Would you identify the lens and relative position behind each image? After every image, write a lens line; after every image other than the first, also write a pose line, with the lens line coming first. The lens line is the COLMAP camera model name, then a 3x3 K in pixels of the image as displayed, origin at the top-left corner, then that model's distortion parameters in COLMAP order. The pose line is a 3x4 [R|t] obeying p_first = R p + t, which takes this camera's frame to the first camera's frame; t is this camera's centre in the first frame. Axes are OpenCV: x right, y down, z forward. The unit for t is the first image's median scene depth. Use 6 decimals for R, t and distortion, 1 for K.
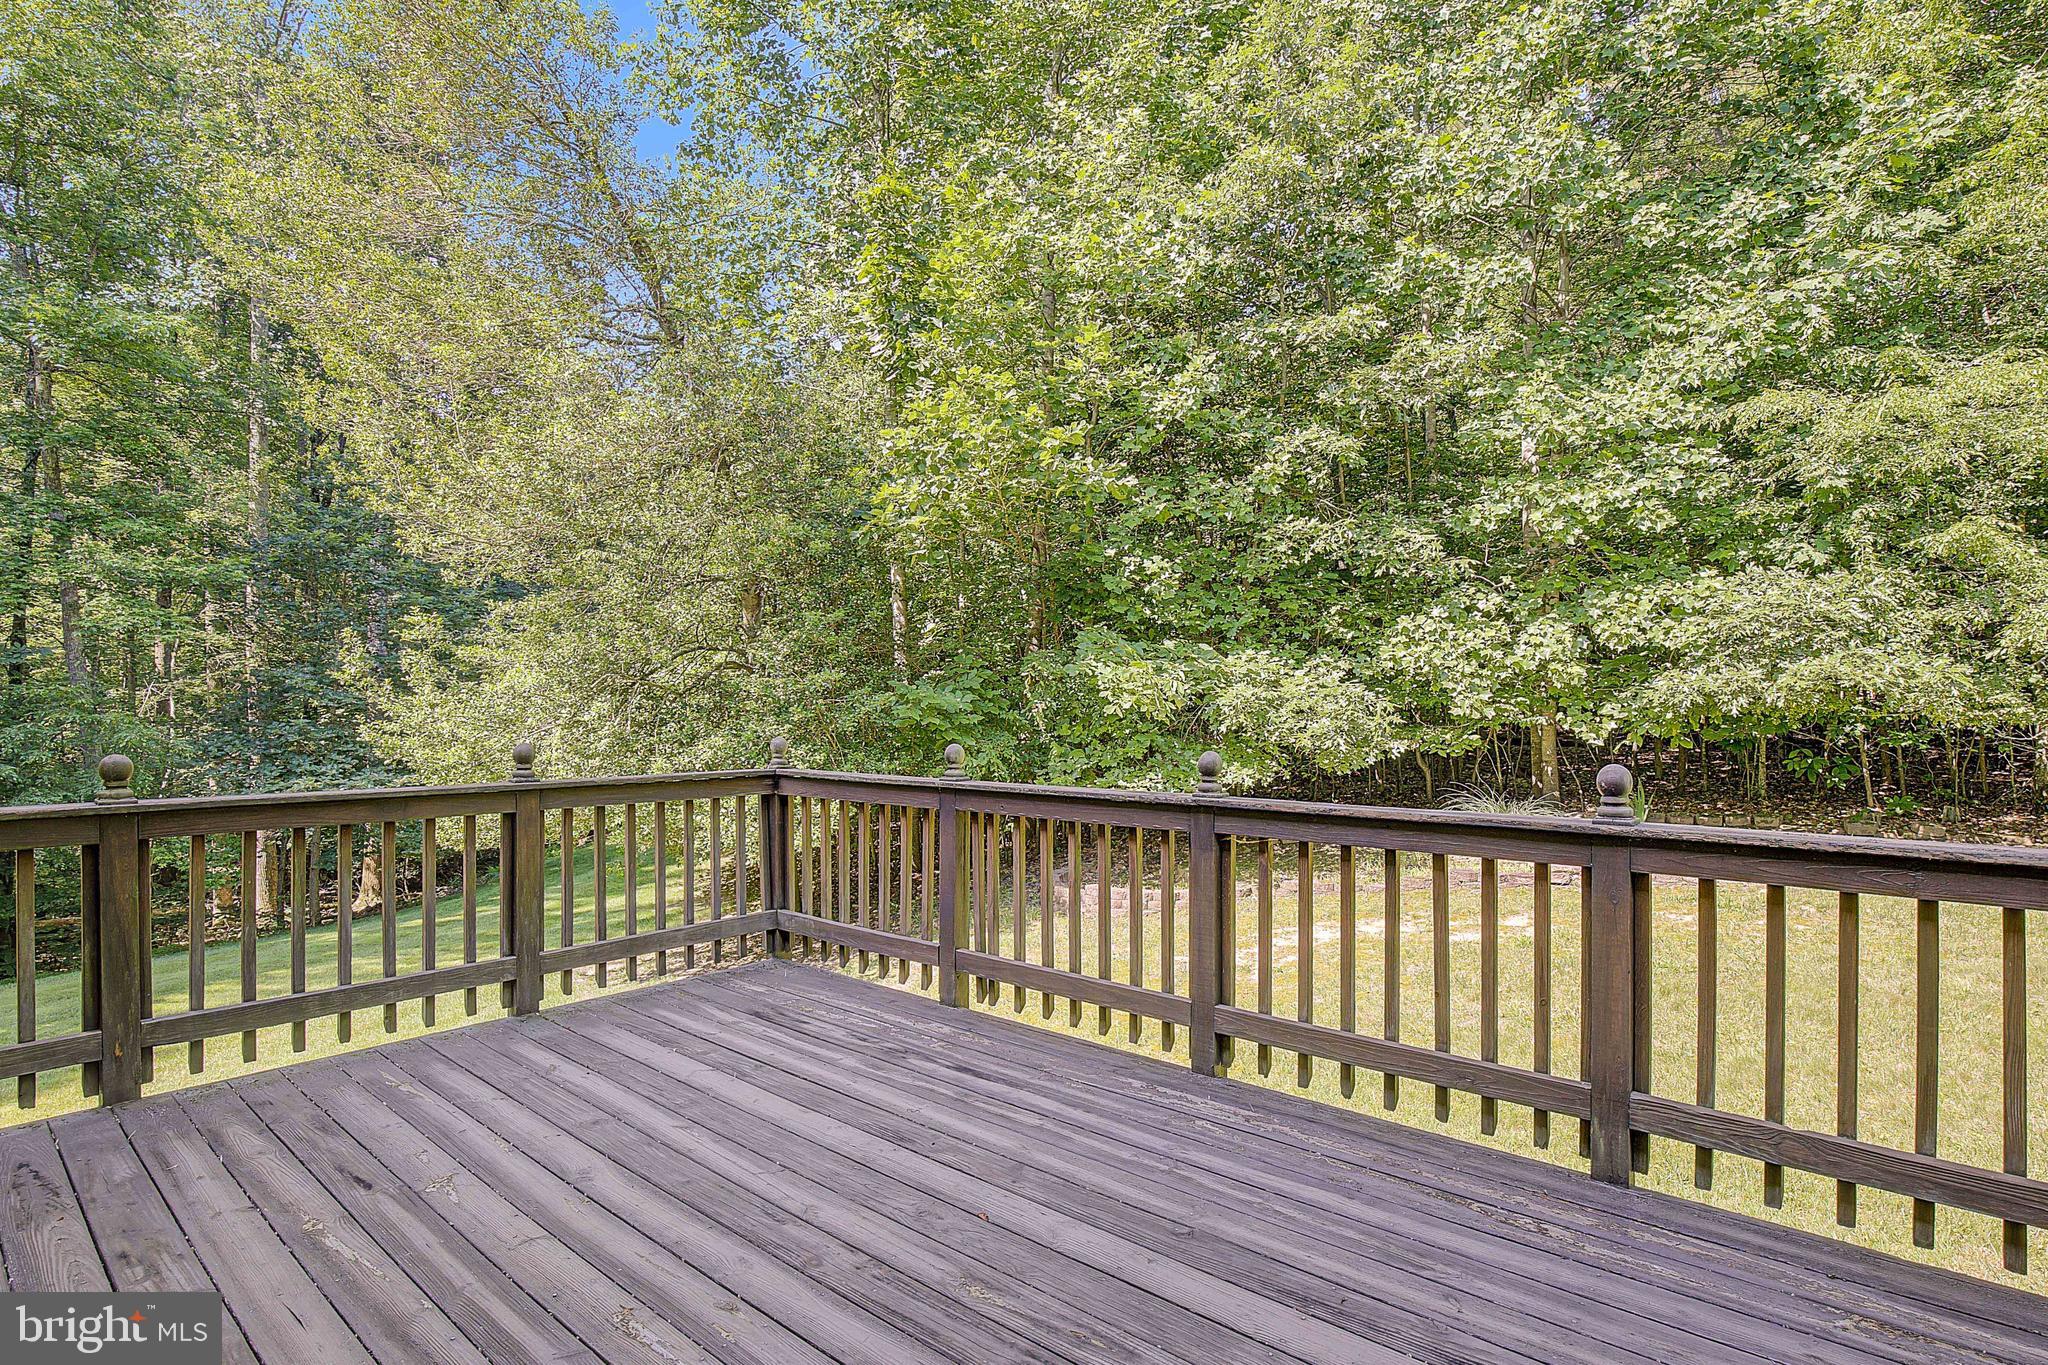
lens RADIAL K [[943.2, 0, 1049.7], [0, 943.2, 709.4], [0, 0, 1]] dist [-0.021131, -0.000220]
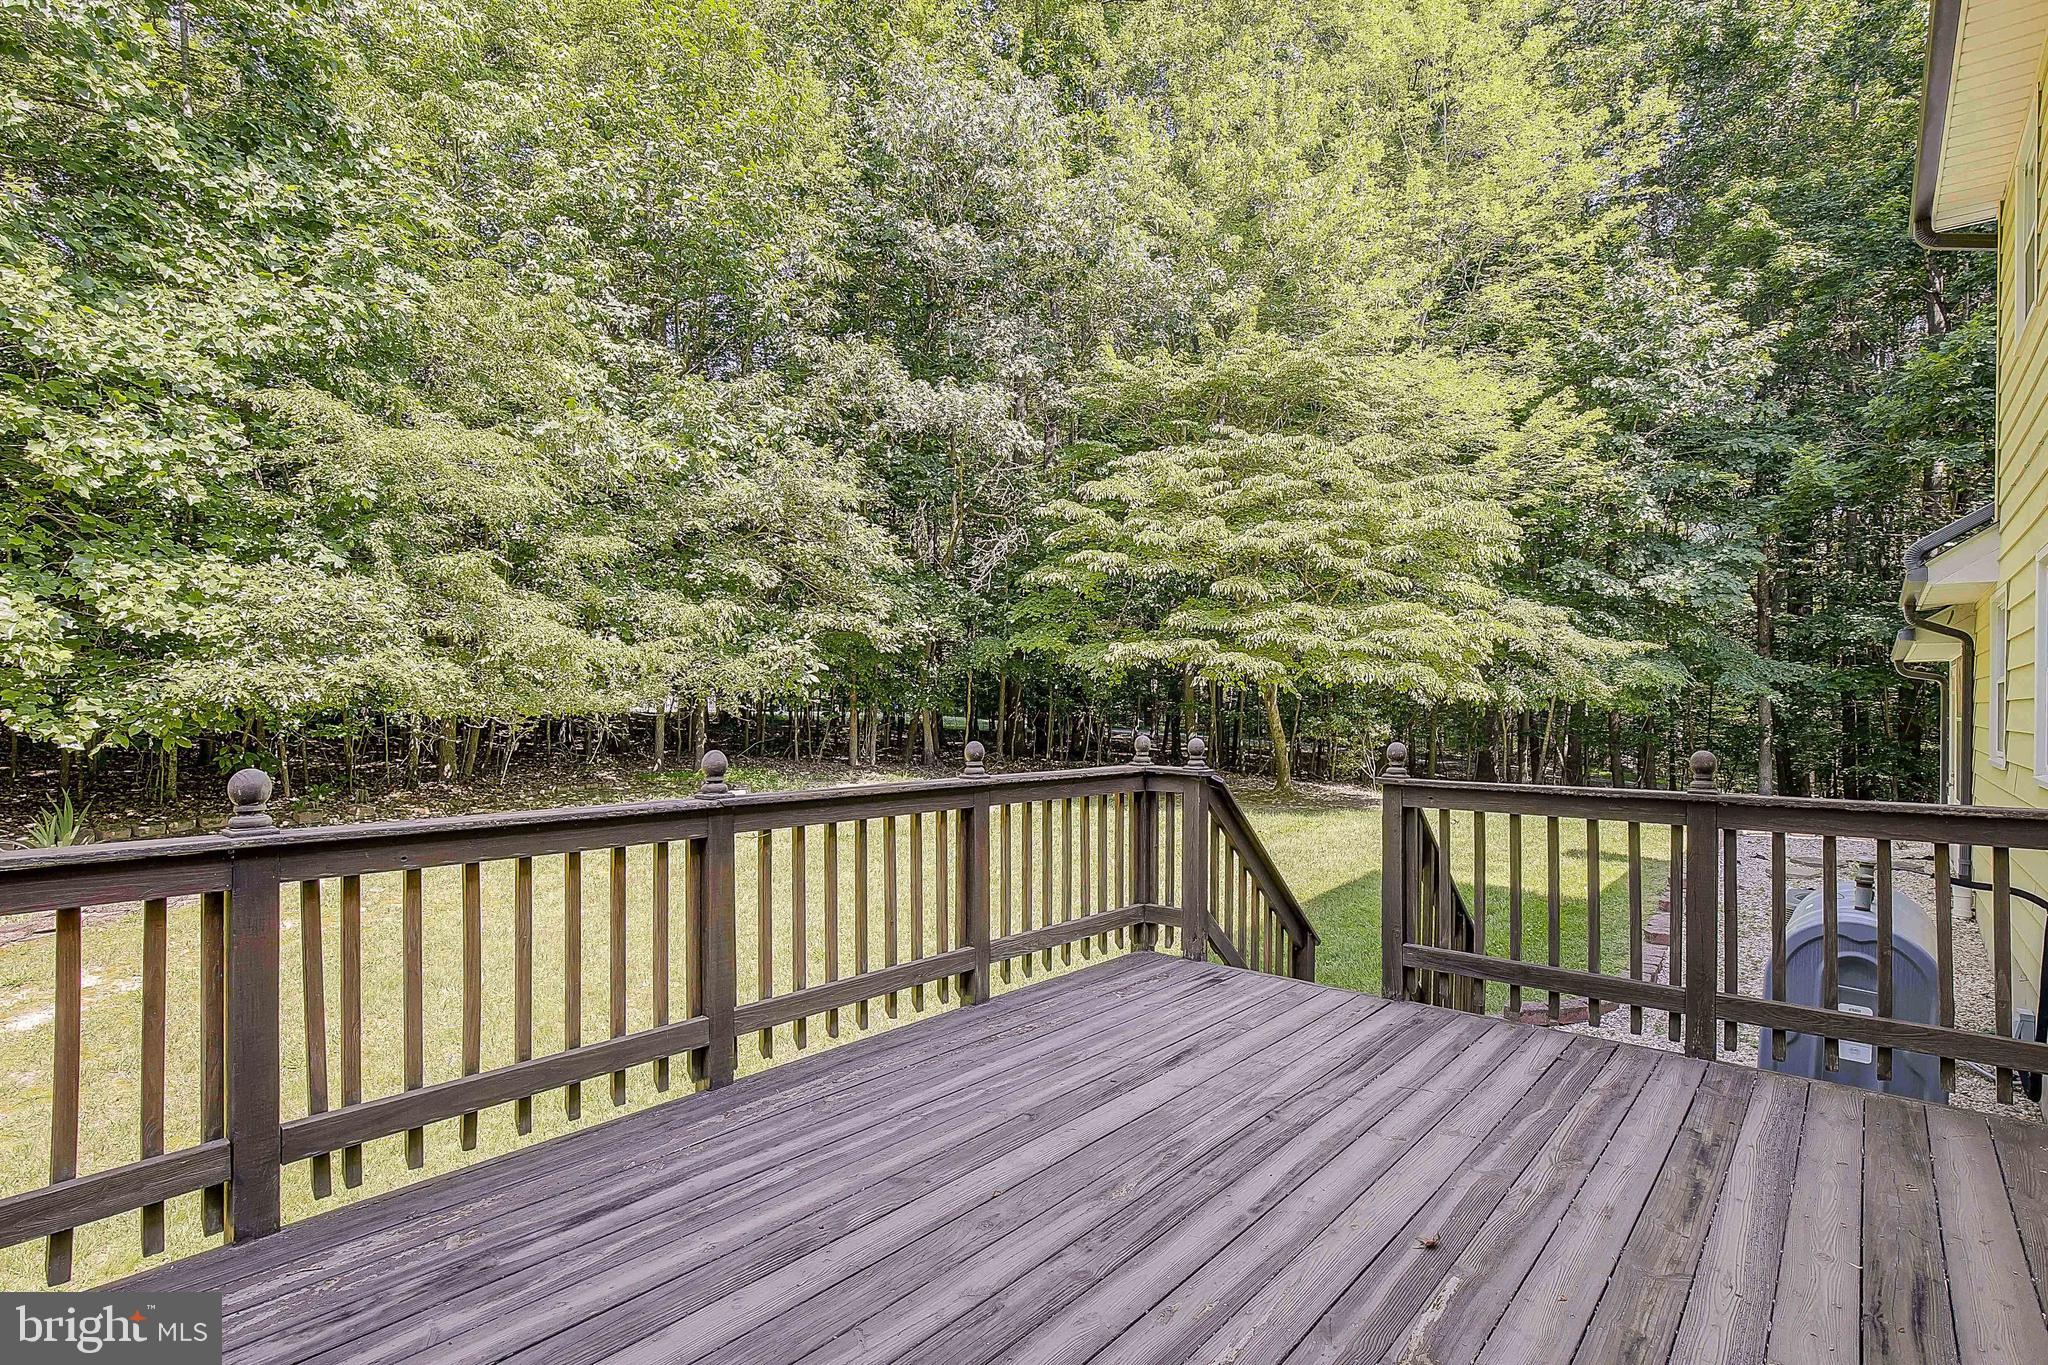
lens RADIAL K [[954.9, 0, 1022.5], [0, 954.9, 695.0], [0, 0, 1]] dist [-0.003732, -0.000083]
pose [[0.070744, 0.010454, 0.997440, -0.564855], [-0.000208, 0.999945, -0.010465, -0.001993], [-0.997495, 0.000533, 0.070742, 0.445286]]
